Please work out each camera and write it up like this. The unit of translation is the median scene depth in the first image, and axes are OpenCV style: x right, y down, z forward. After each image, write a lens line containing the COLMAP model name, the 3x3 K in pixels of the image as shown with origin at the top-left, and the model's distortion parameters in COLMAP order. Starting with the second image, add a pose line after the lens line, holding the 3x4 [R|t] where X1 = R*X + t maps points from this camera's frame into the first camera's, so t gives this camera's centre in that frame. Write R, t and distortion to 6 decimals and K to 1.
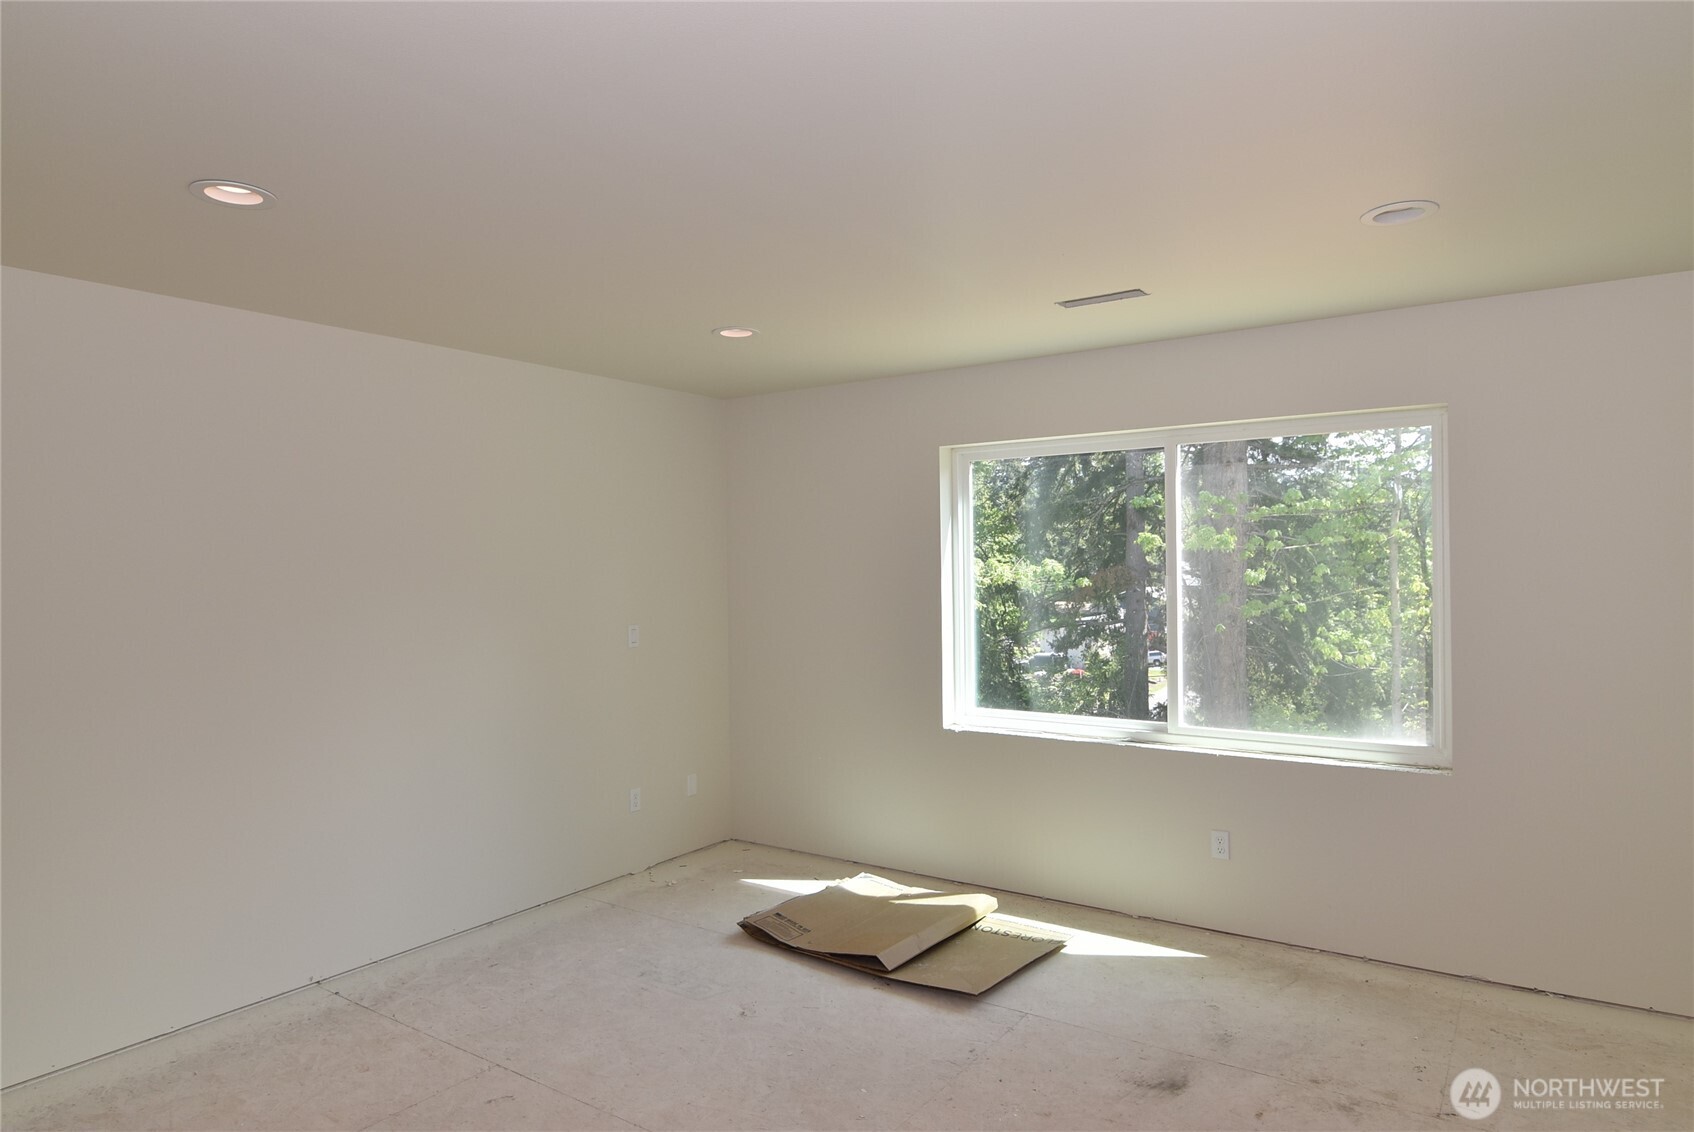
lens RADIAL K [[1015.7, 0, 847.0], [0, 1015.7, 566.0], [0, 0, 1]] dist [0.004673, -0.021775]
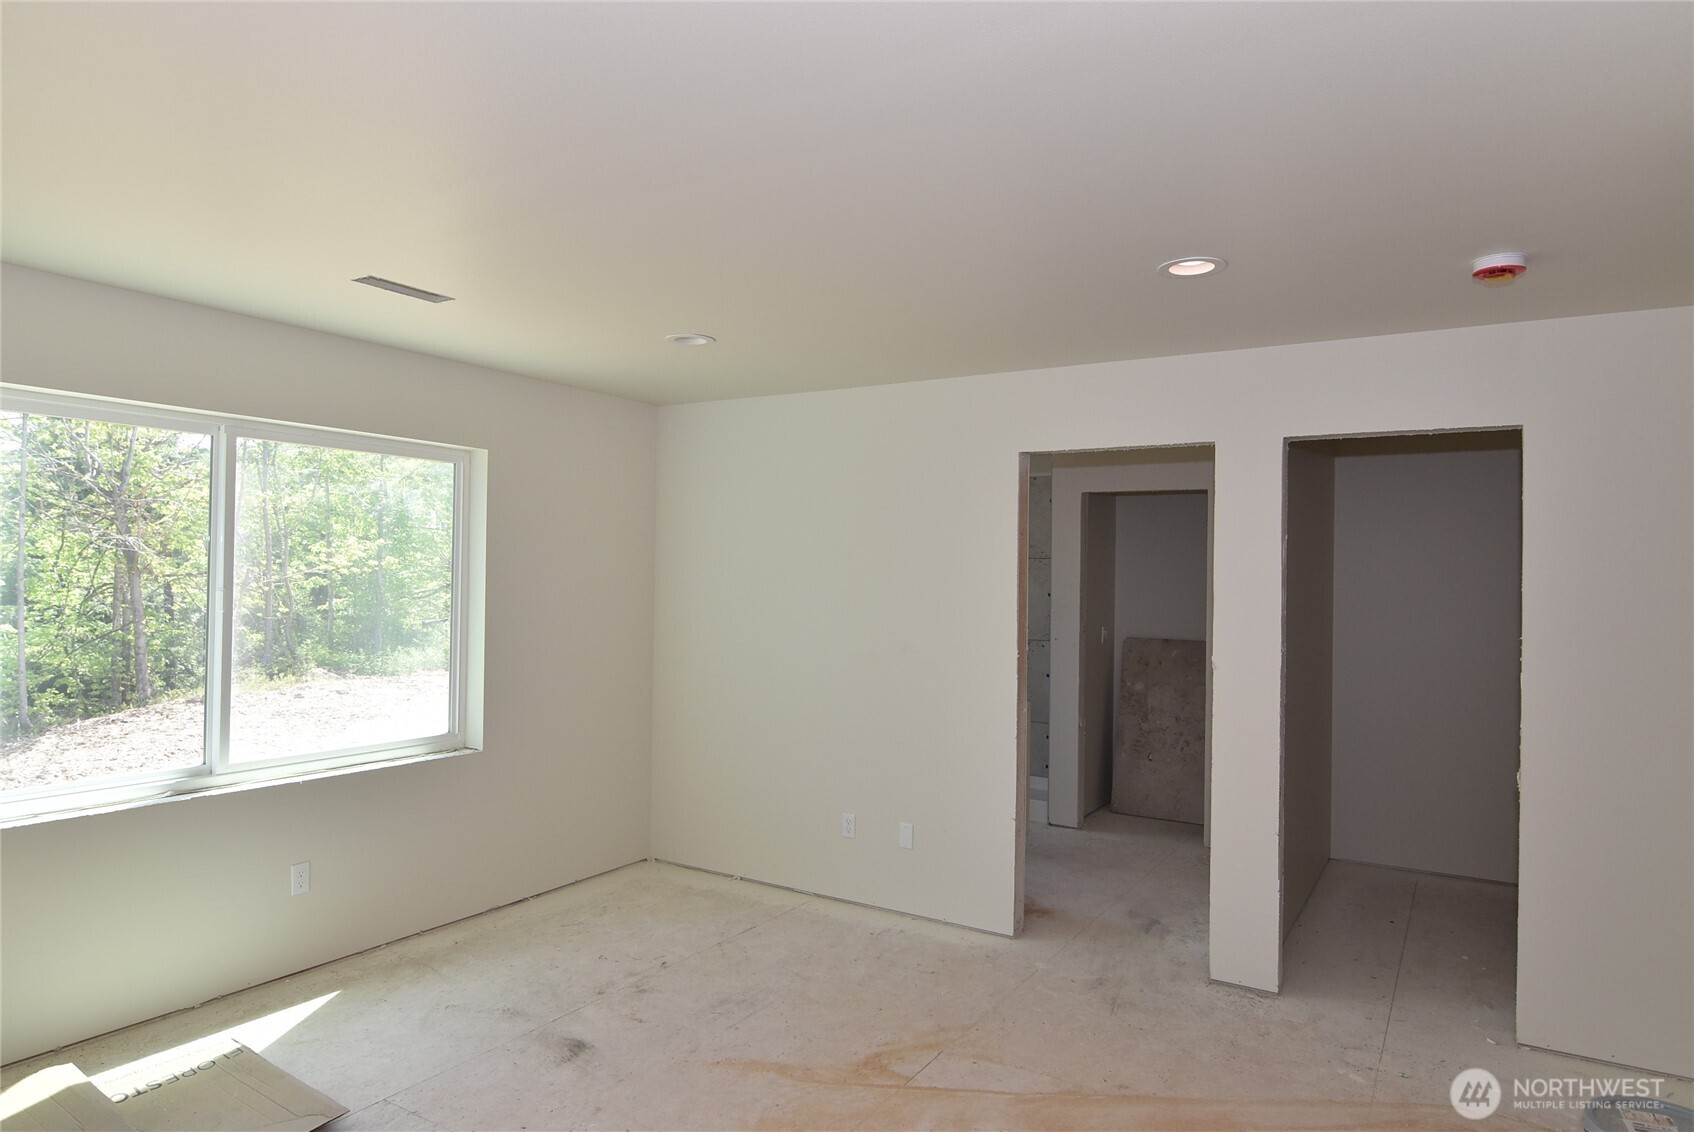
lens RADIAL K [[1015.7, 0, 847.0], [0, 1015.7, 566.0], [0, 0, 1]] dist [0.004673, -0.021775]
pose [[-0.043480, 0.020672, 0.998840, -0.667995], [-0.010510, 0.999721, -0.021147, 0.003446], [-0.998999, -0.011417, -0.043250, 0.618345]]
